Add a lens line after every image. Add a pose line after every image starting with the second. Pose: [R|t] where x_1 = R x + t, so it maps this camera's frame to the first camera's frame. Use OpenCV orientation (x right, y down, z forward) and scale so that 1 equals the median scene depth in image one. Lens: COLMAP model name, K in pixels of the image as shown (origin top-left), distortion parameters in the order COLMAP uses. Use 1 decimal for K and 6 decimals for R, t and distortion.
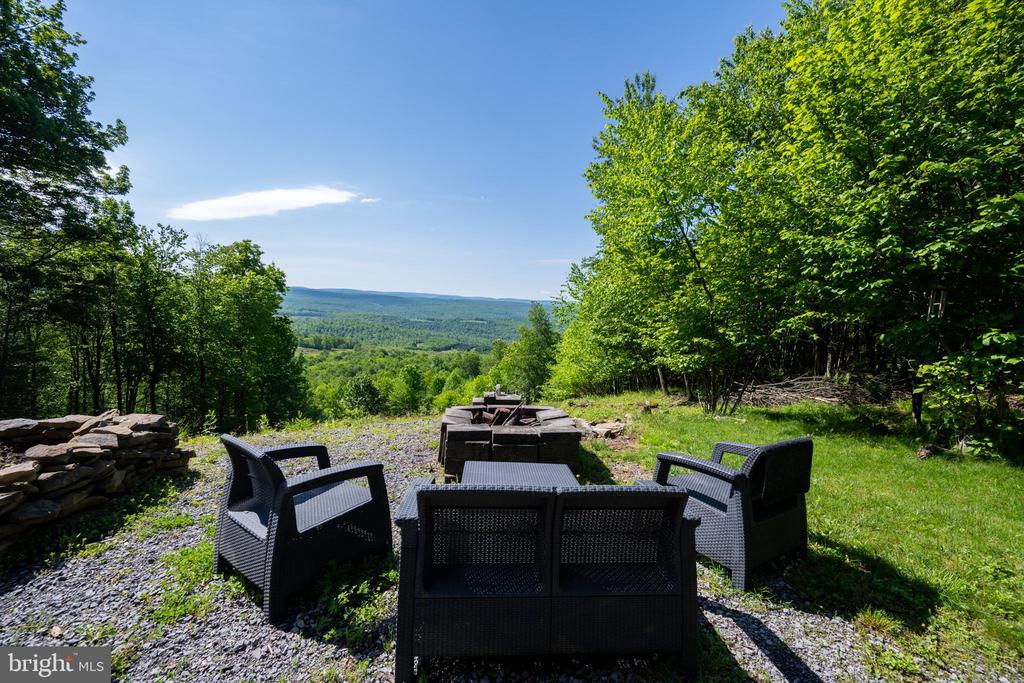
lens RADIAL K [[405.5, 0, 516.0], [0, 405.5, 340.7], [0, 0, 1]] dist [0.000993, 0.000213]
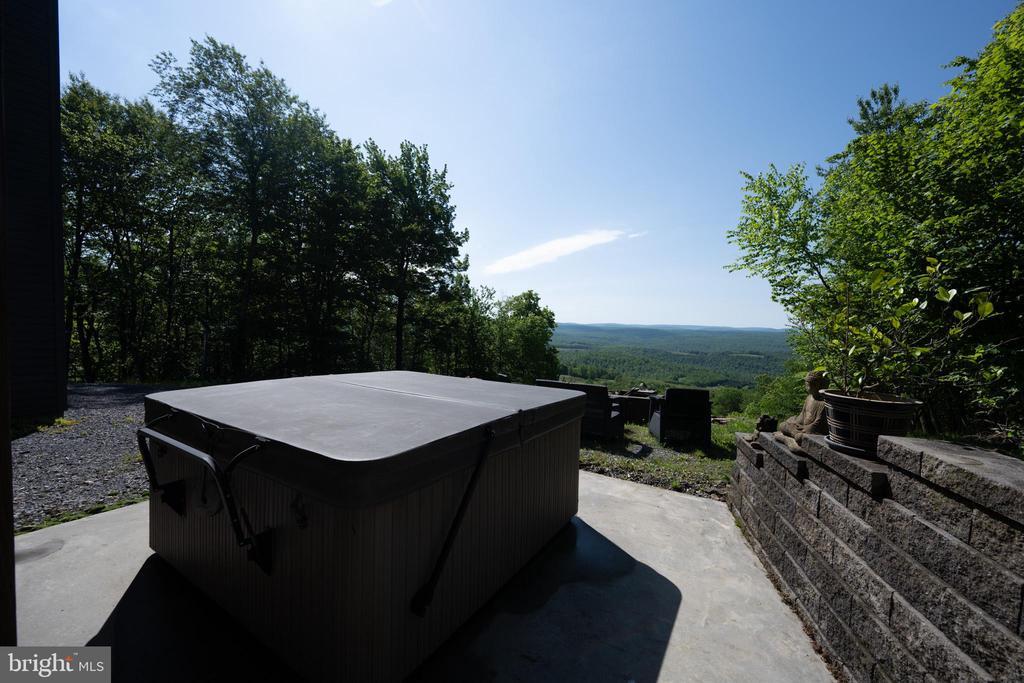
lens RADIAL K [[405.5, 0, 516.0], [0, 405.5, 340.7], [0, 0, 1]] dist [0.000993, 0.000213]
pose [[0.810976, -0.008063, -0.585024, 0.109532], [-0.039507, 0.996868, -0.068504, 0.015911], [0.583744, 0.078668, 0.808118, -0.130998]]
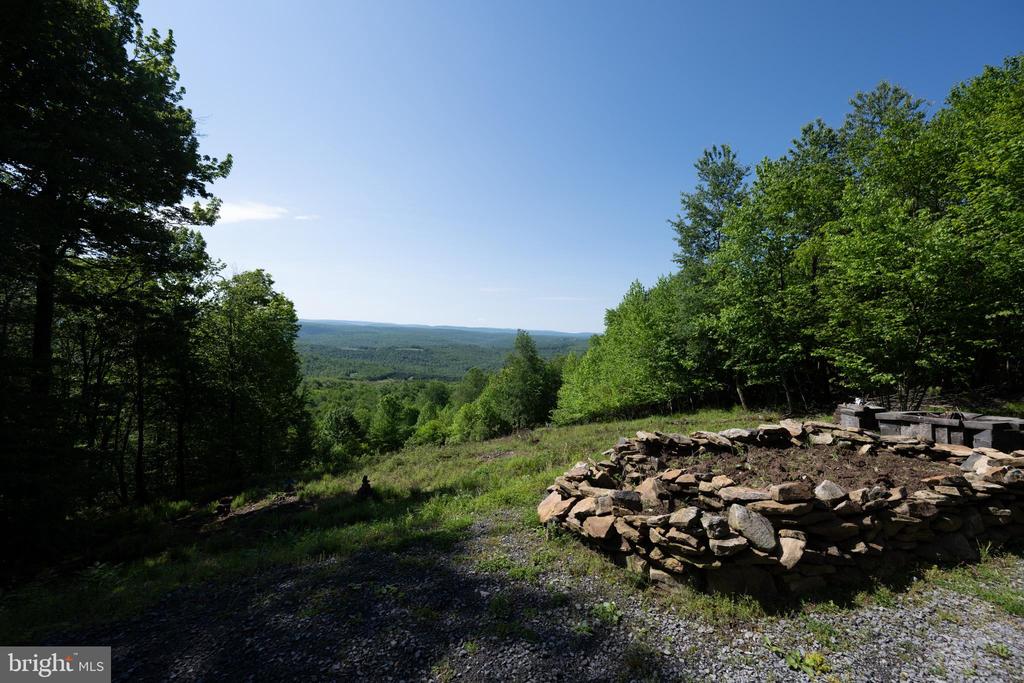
lens RADIAL K [[404.0, 0, 509.9], [0, 404.0, 336.5], [0, 0, 1]] dist [-0.000126, -0.000082]
pose [[0.988272, -0.009052, 0.152434, -0.314533], [0.020763, 0.996936, -0.075412, -0.004665], [-0.151285, 0.077693, 0.985432, -0.034352]]
